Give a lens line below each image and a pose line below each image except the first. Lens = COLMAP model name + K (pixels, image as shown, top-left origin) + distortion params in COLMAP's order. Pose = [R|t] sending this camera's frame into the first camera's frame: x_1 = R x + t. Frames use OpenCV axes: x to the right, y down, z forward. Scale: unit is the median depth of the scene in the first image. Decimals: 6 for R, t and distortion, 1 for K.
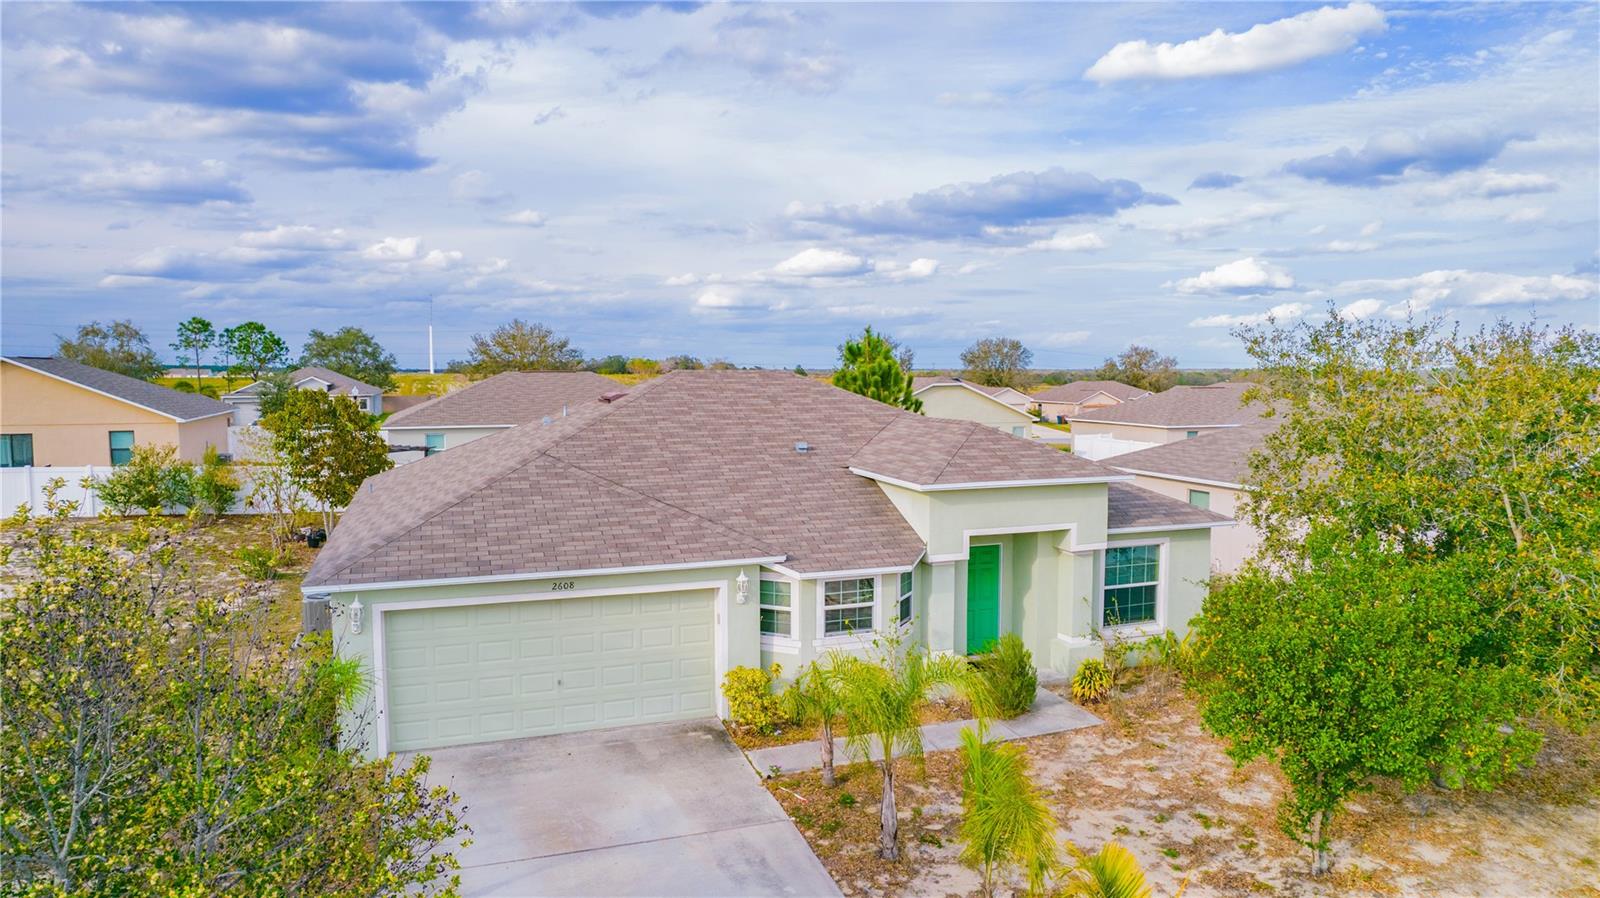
lens RADIAL K [[1016.2, 0, 804.6], [0, 1016.2, 456.9], [0, 0, 1]] dist [-0.056141, 0.039652]
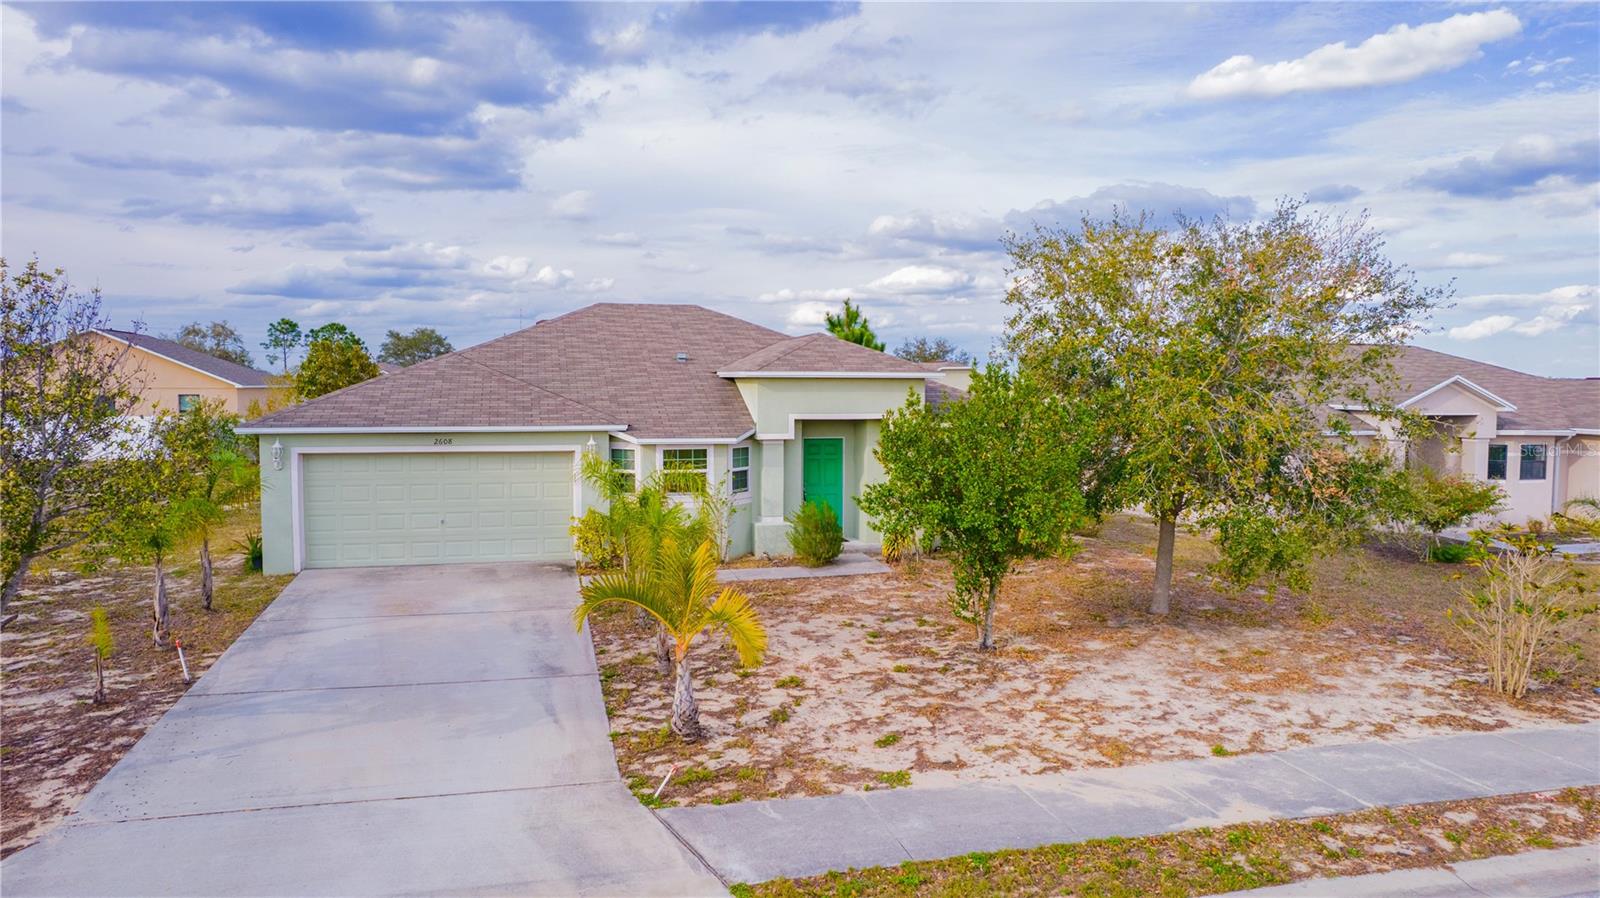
lens RADIAL K [[1016.2, 0, 797.3], [0, 1016.2, 469.2], [0, 0, 1]] dist [-0.056141, 0.039652]
pose [[0.995657, 0.011793, -0.092347, 0.290253], [-0.012311, 0.999912, -0.005040, 0.149684], [0.092280, 0.006155, 0.995714, -0.190280]]
